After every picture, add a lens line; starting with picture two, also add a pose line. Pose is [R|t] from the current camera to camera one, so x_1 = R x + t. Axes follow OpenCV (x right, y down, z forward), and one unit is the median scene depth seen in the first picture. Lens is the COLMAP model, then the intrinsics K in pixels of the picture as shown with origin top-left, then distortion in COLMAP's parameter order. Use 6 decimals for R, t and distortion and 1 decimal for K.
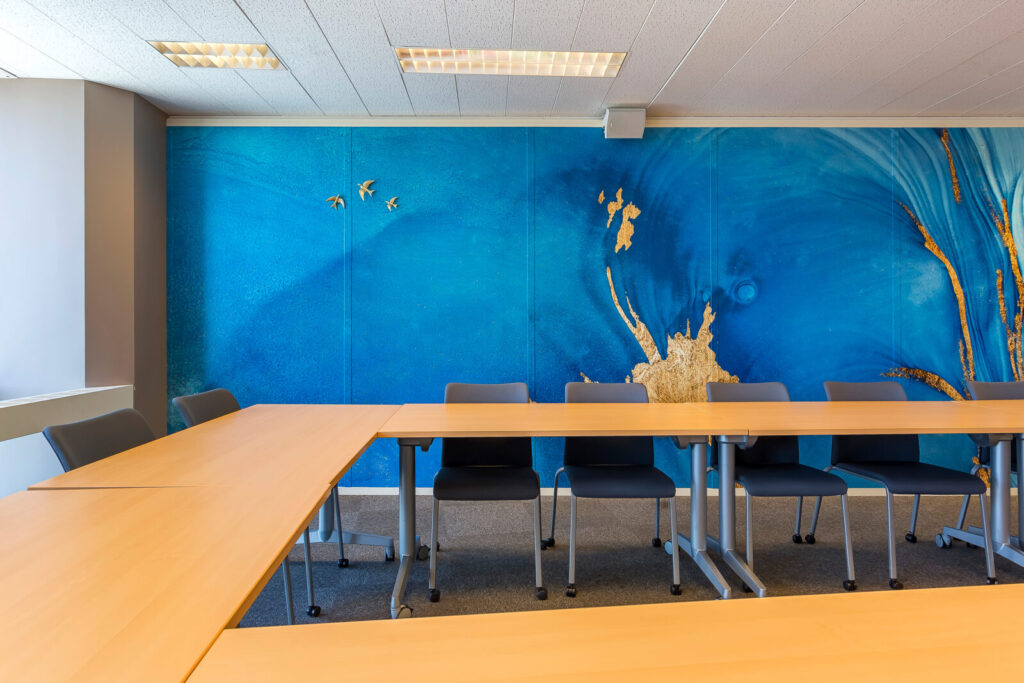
lens RADIAL K [[531.8, 0, 512.0], [0, 531.8, 331.0], [0, 0, 1]] dist [0.004177, 0.001642]
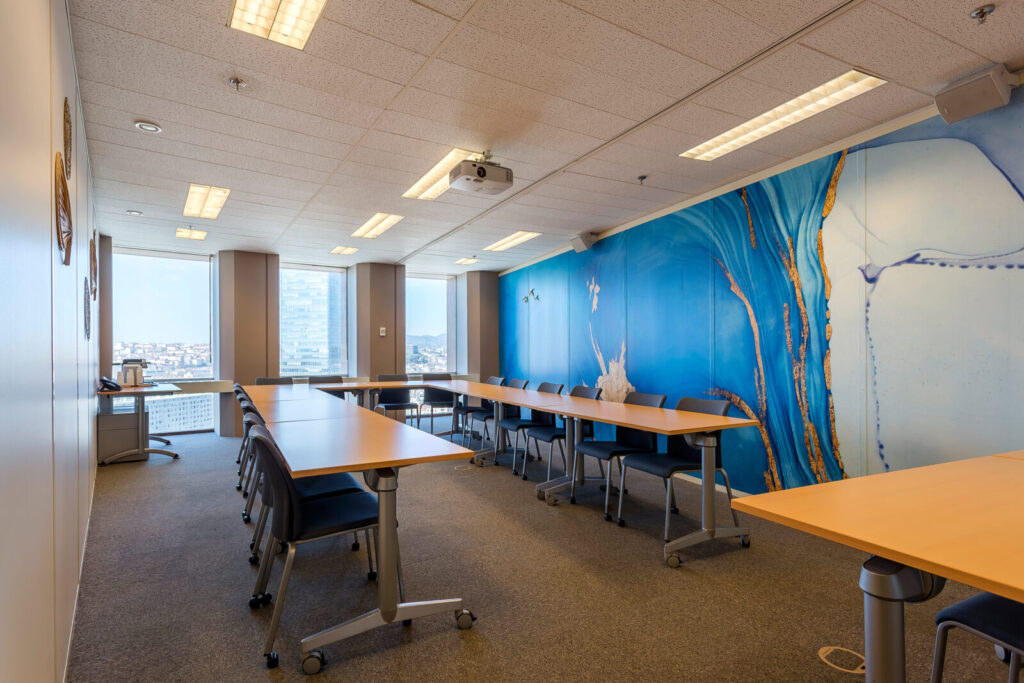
lens RADIAL K [[531.8, 0, 514.5], [0, 531.8, 348.5], [0, 0, 1]] dist [0.004177, 0.001642]
pose [[0.376656, -0.006382, -0.926331, 1.704287], [0.009910, 0.999947, -0.002860, -0.026075], [0.926300, -0.008103, 0.376699, 0.087505]]
